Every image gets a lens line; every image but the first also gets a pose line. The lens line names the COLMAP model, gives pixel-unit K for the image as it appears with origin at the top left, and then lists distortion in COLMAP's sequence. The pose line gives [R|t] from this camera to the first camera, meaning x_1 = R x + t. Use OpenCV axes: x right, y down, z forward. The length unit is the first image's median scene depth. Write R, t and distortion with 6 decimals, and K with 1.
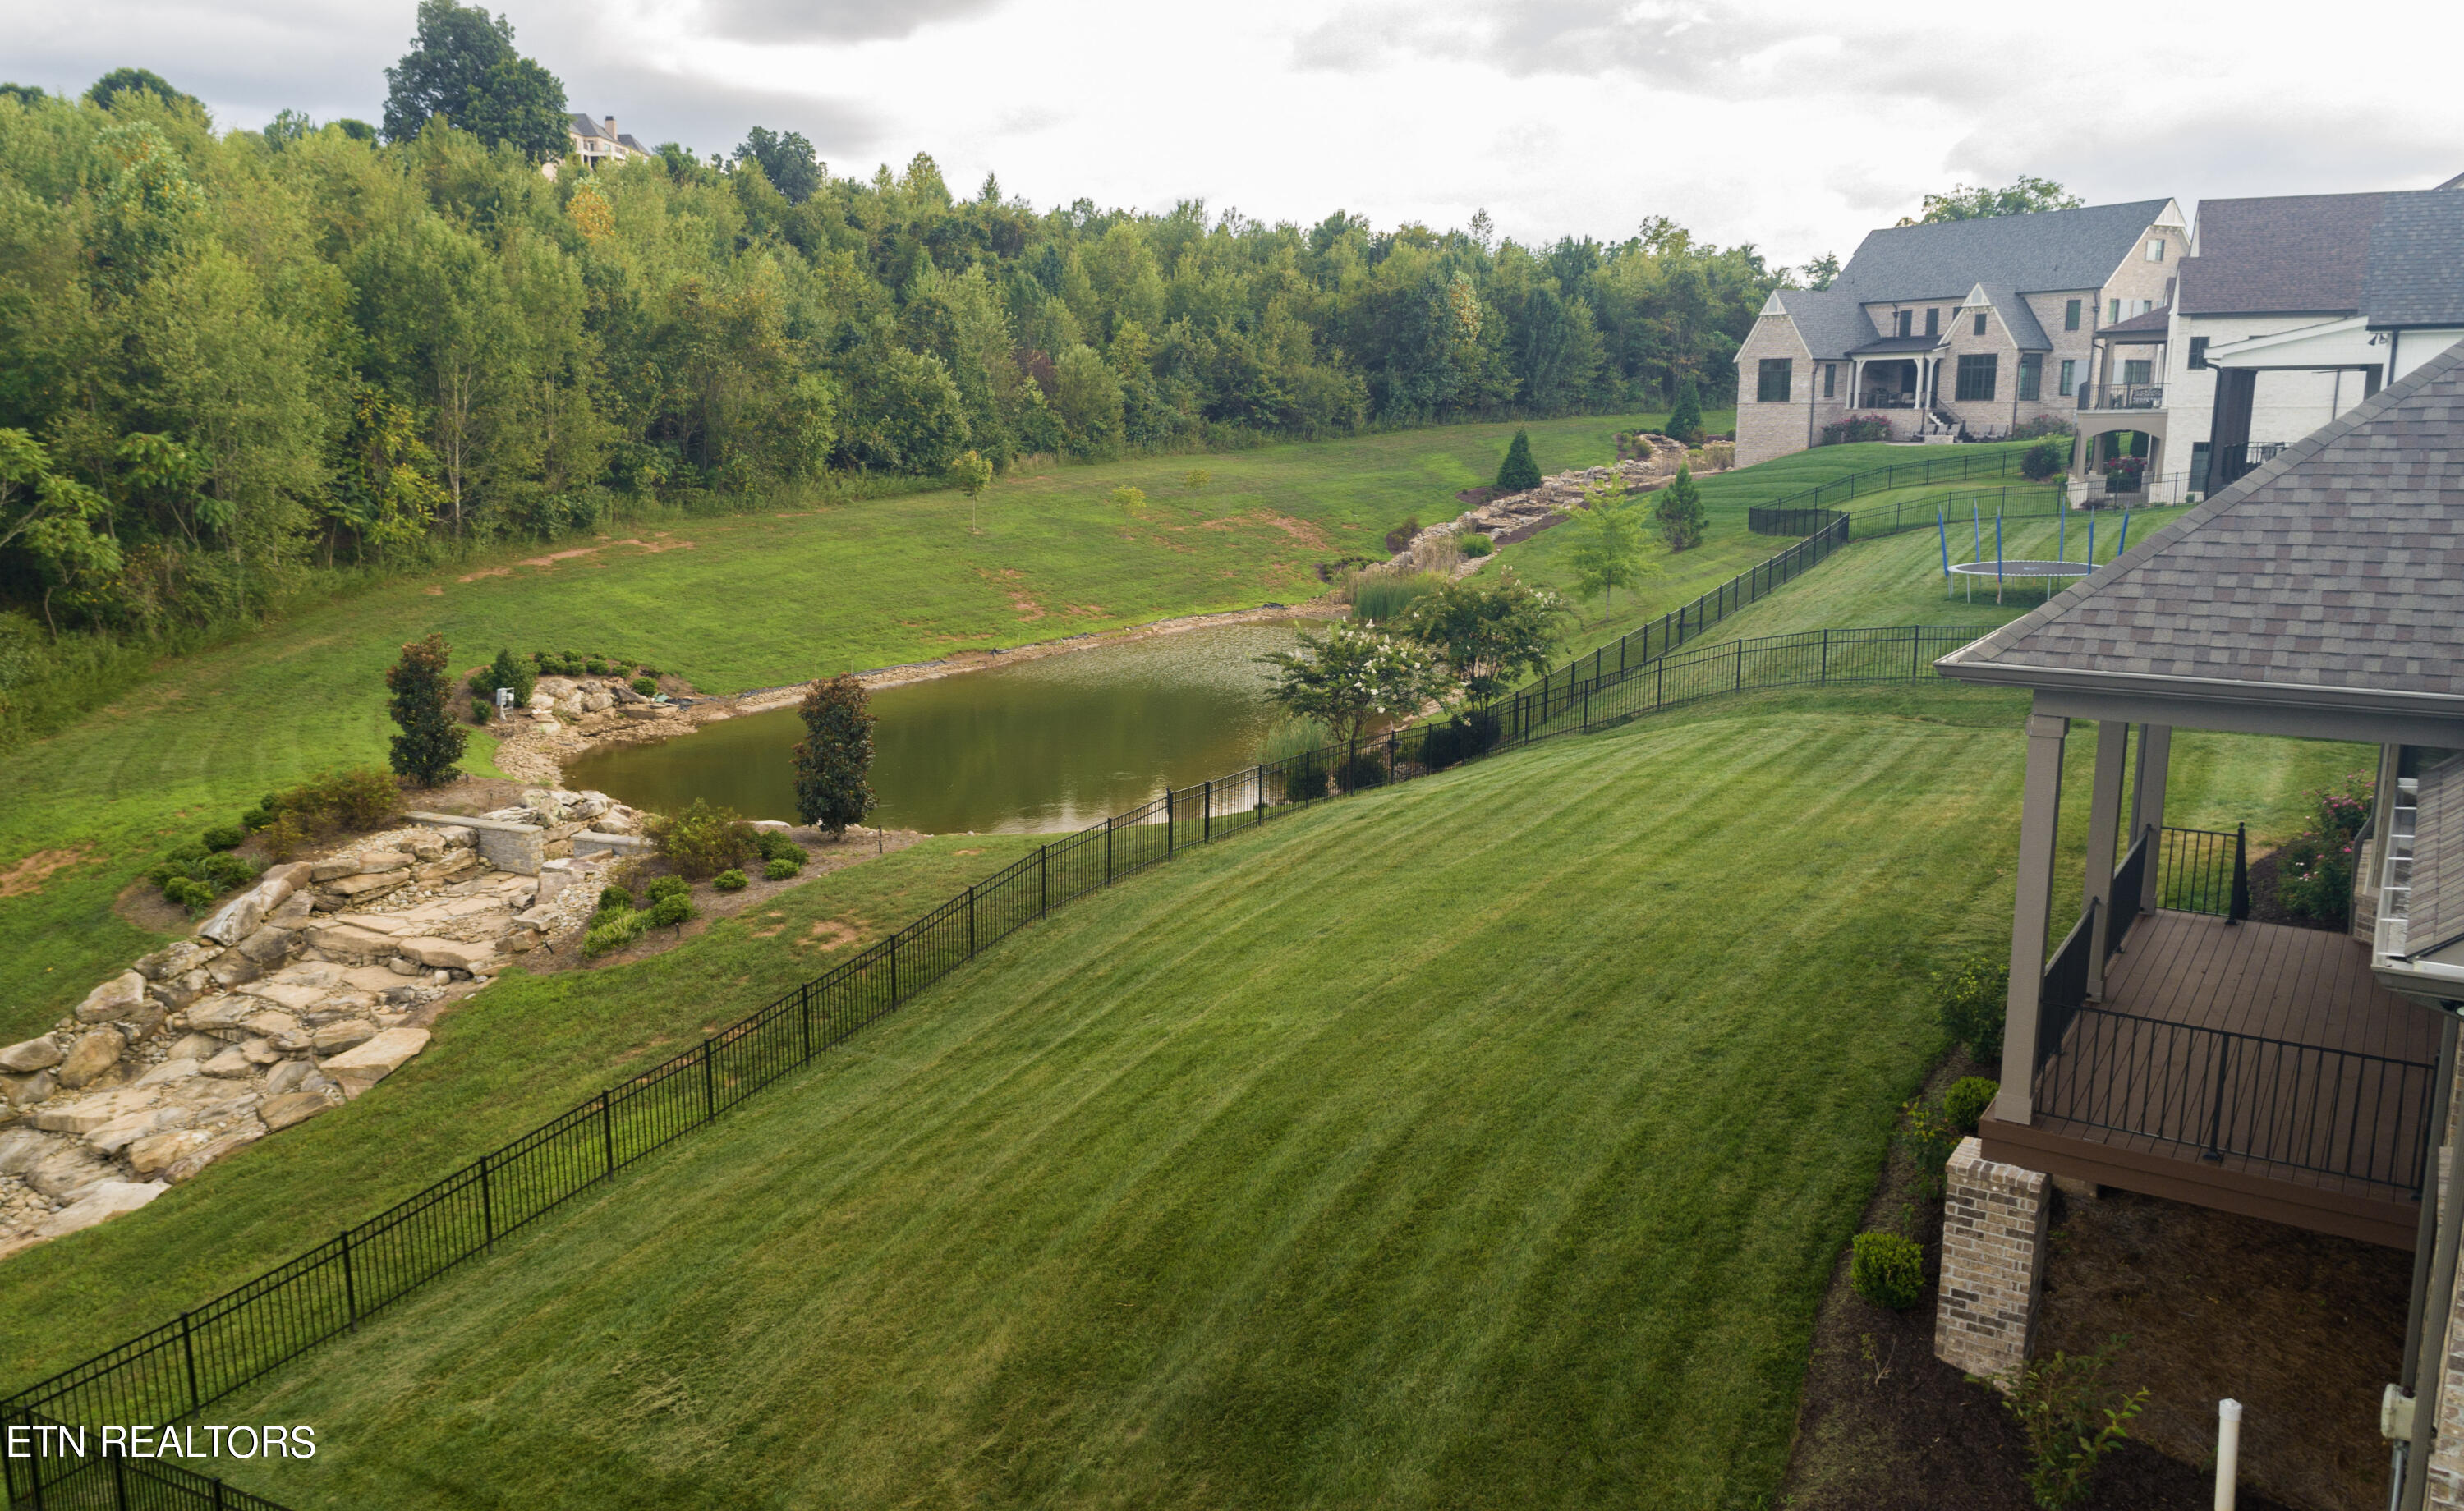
lens RADIAL K [[1975.4, 0, 1232.0], [0, 1975.4, 755.5], [0, 0, 1]] dist [0.001686, 0.000793]
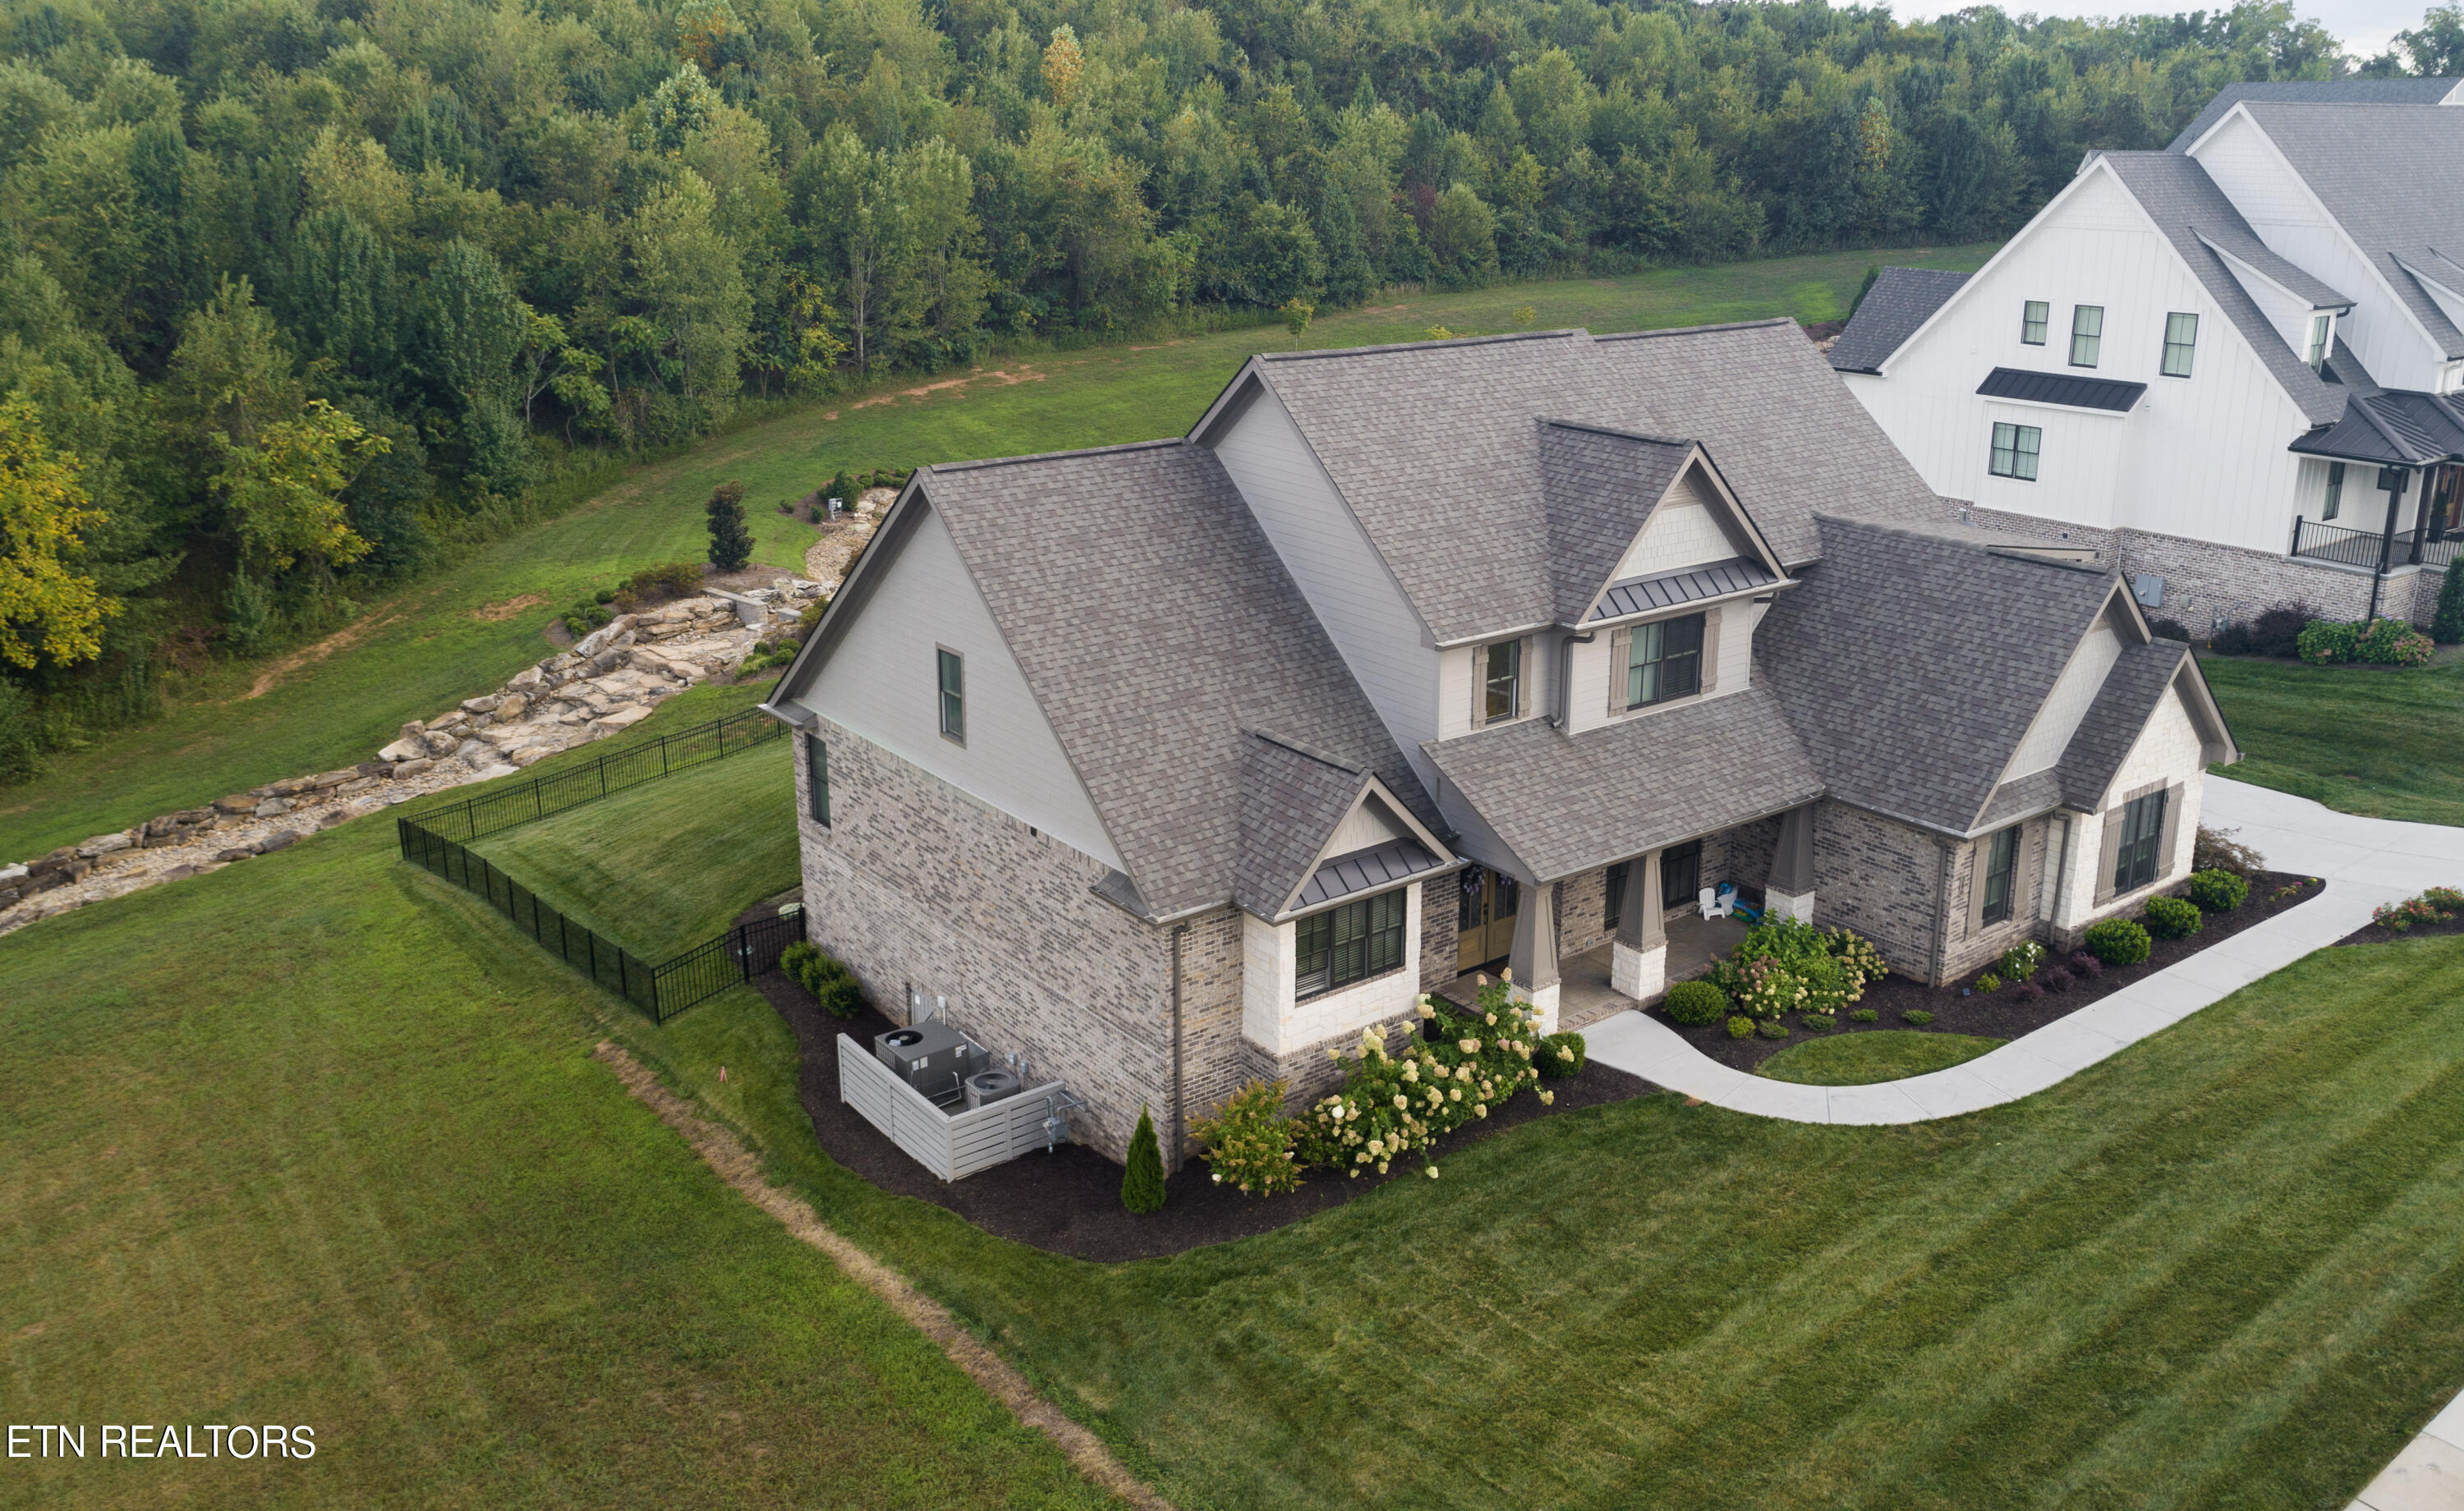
lens RADIAL K [[1983.5, 0, 1312.0], [0, 1983.5, 745.9], [0, 0, 1]] dist [0.004536, 0.000950]
pose [[0.966058, 0.091567, -0.241550, 0.366778], [-0.063014, 0.990354, 0.123406, -0.057000], [0.250520, -0.103996, 0.962510, -0.385507]]
